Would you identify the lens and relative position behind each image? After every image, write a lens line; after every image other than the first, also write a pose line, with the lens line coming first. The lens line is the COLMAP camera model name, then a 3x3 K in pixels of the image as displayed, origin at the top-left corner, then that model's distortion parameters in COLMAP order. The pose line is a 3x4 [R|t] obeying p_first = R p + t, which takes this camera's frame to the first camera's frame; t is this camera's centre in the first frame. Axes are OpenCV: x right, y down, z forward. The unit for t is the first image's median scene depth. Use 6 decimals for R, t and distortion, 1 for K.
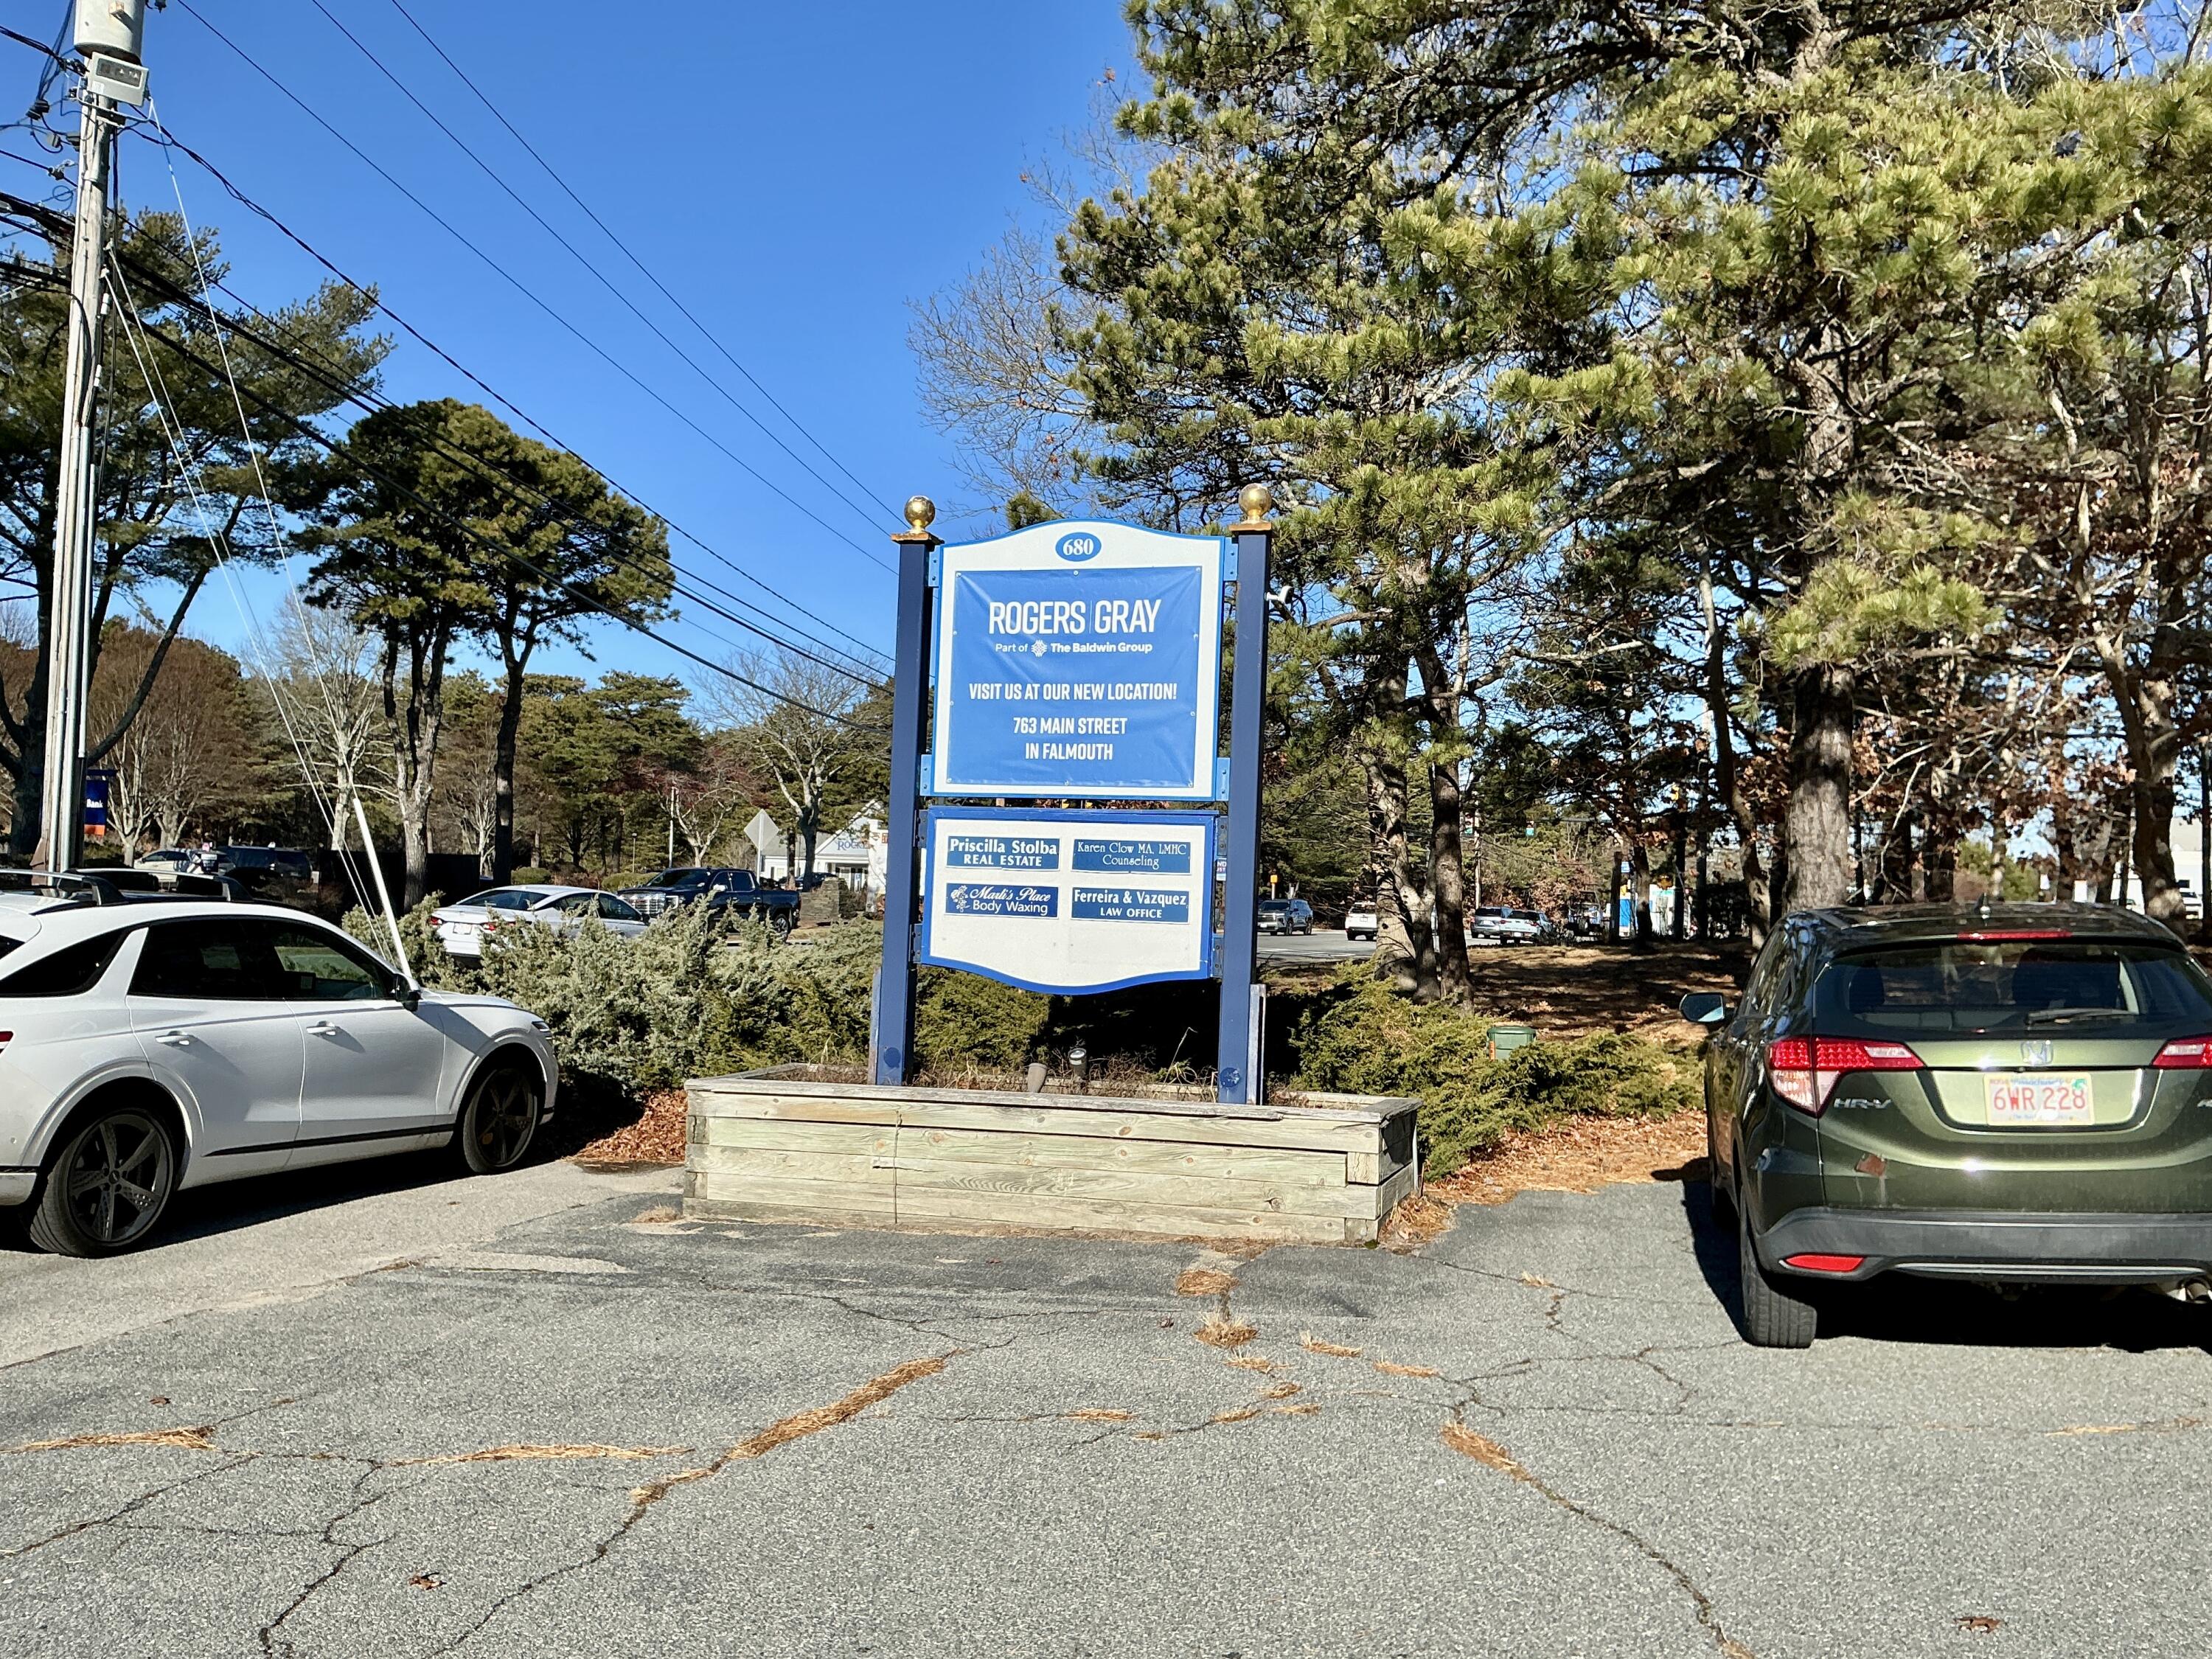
lens RADIAL K [[1840.0, 0, 1106.8], [0, 1840.0, 816.9], [0, 0, 1]] dist [0.098776, -0.176035]
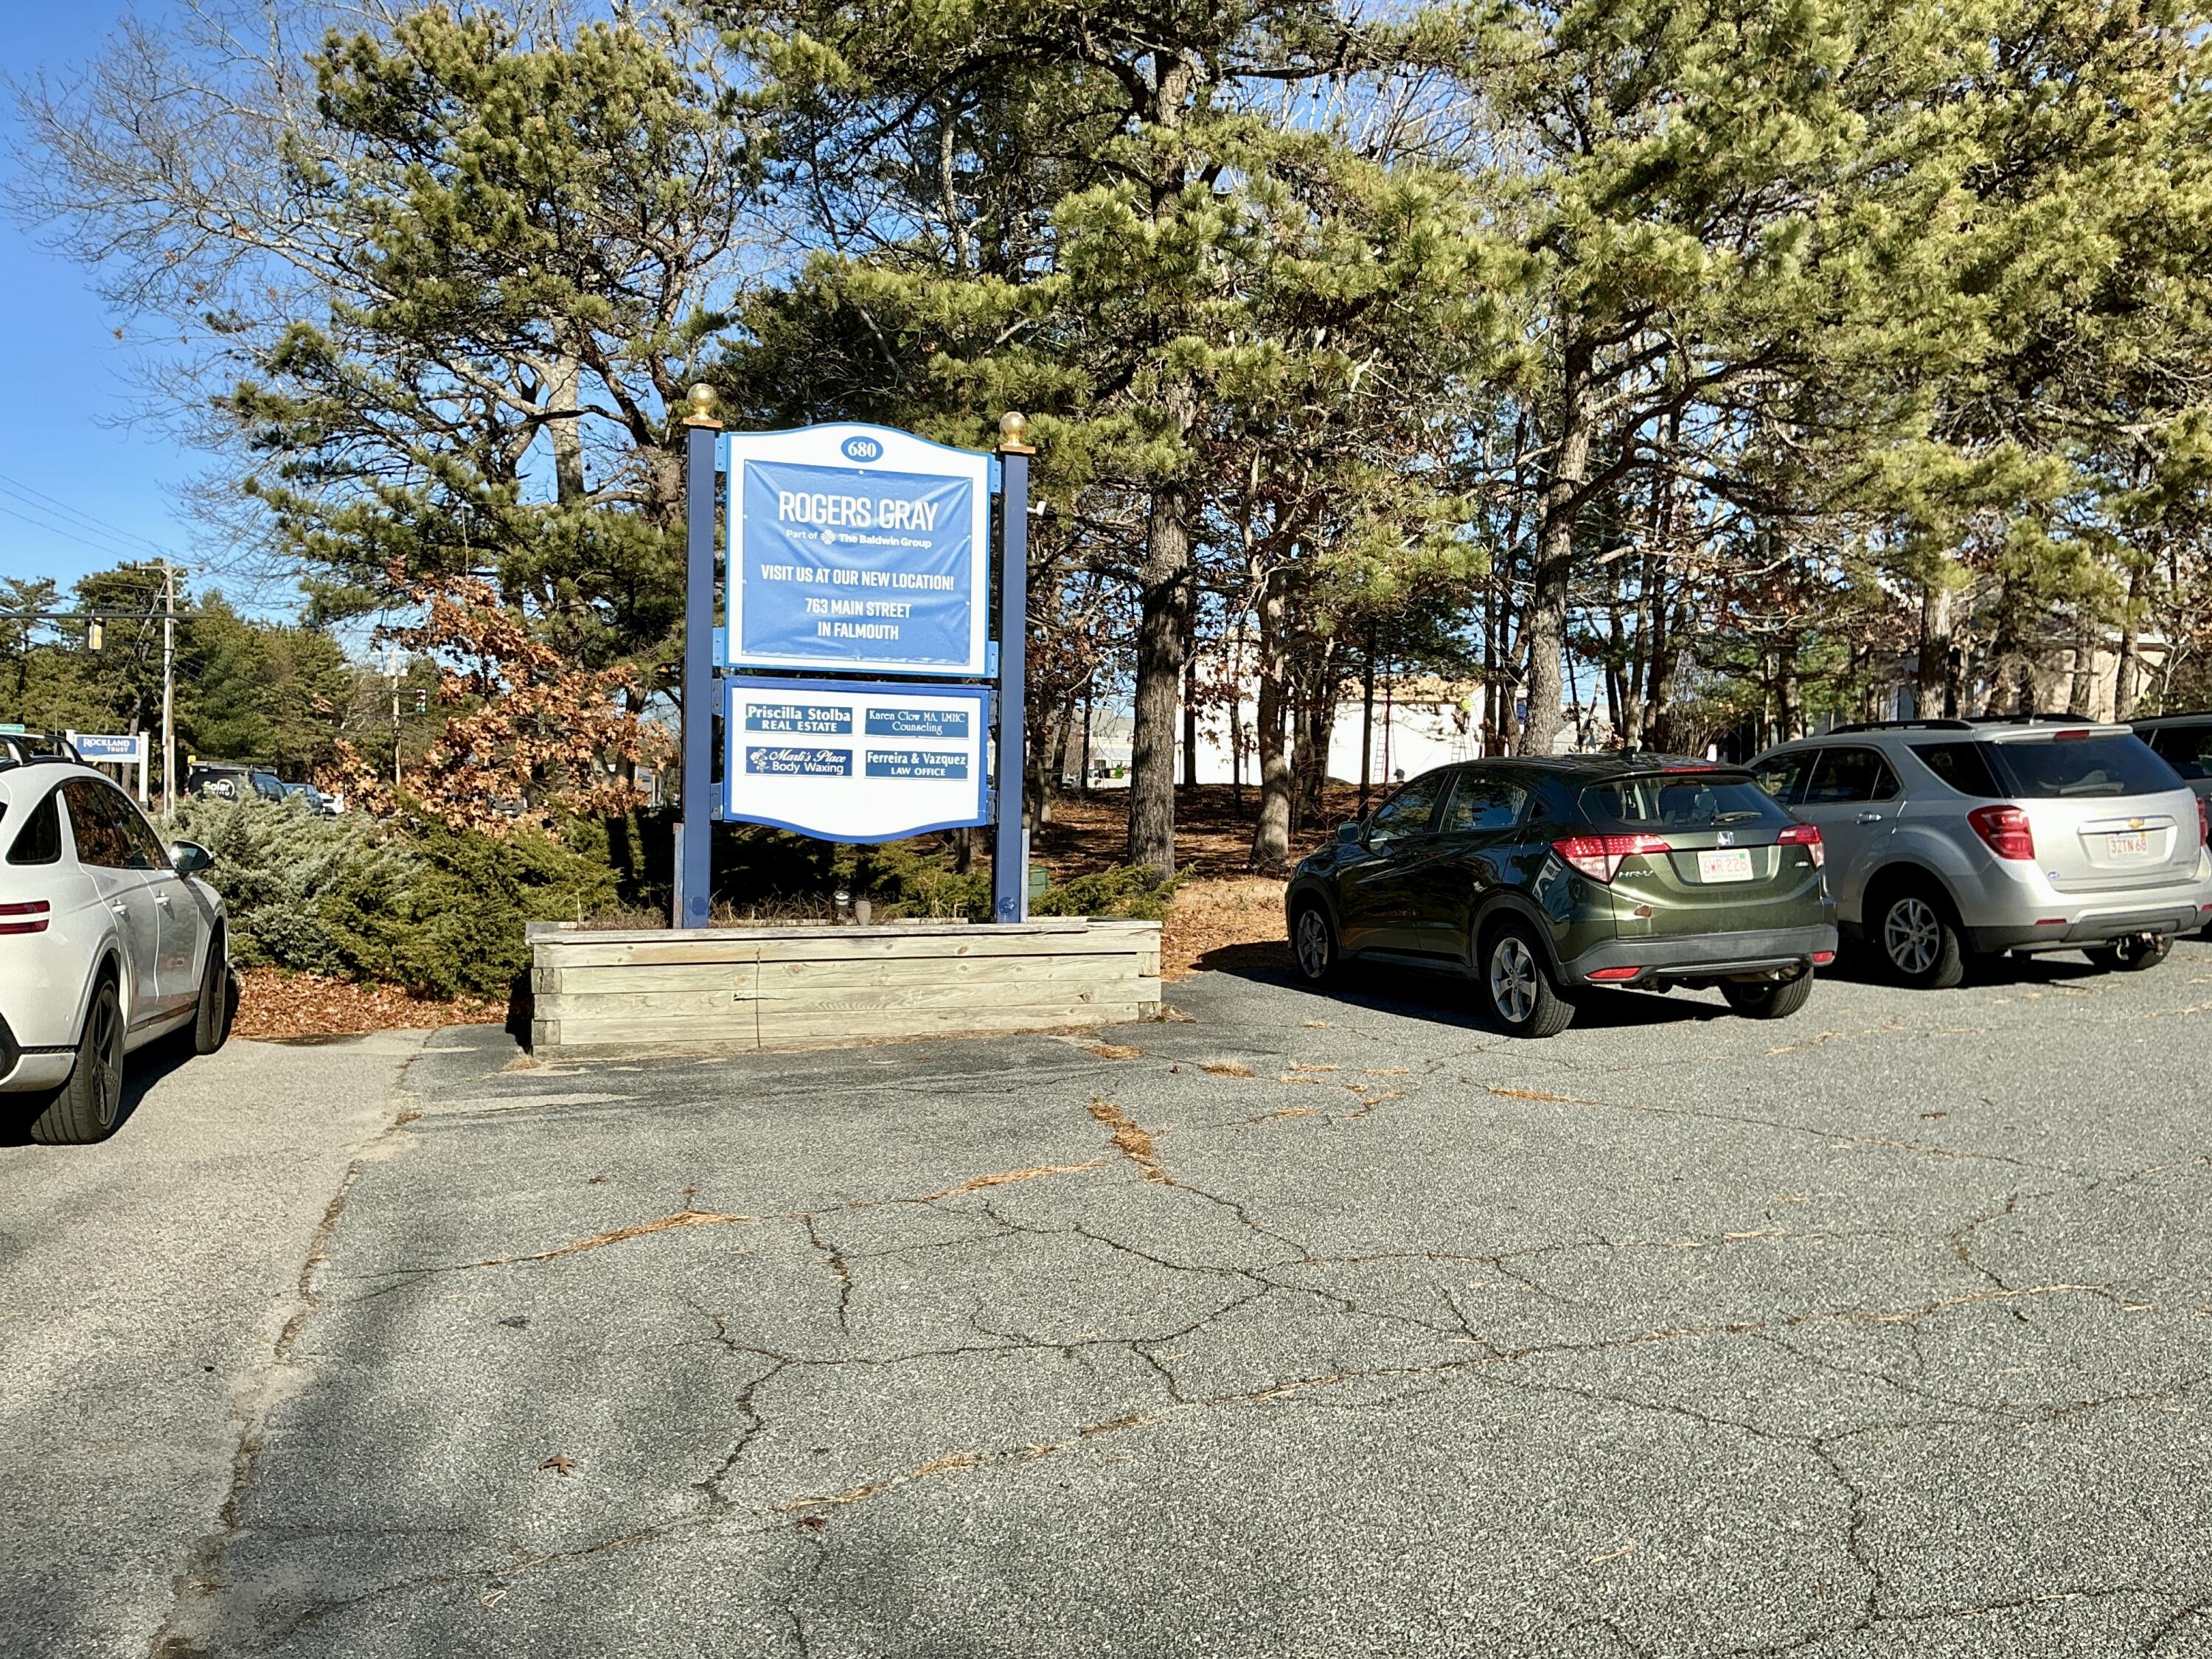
lens RADIAL K [[1840.0, 0, 1101.6], [0, 1840.0, 837.0], [0, 0, 1]] dist [0.098776, -0.176035]
pose [[0.821156, -0.025809, 0.570120, -0.554404], [-0.015271, 0.997626, 0.067156, 0.012958], [-0.570500, -0.063852, 0.818812, -0.030657]]
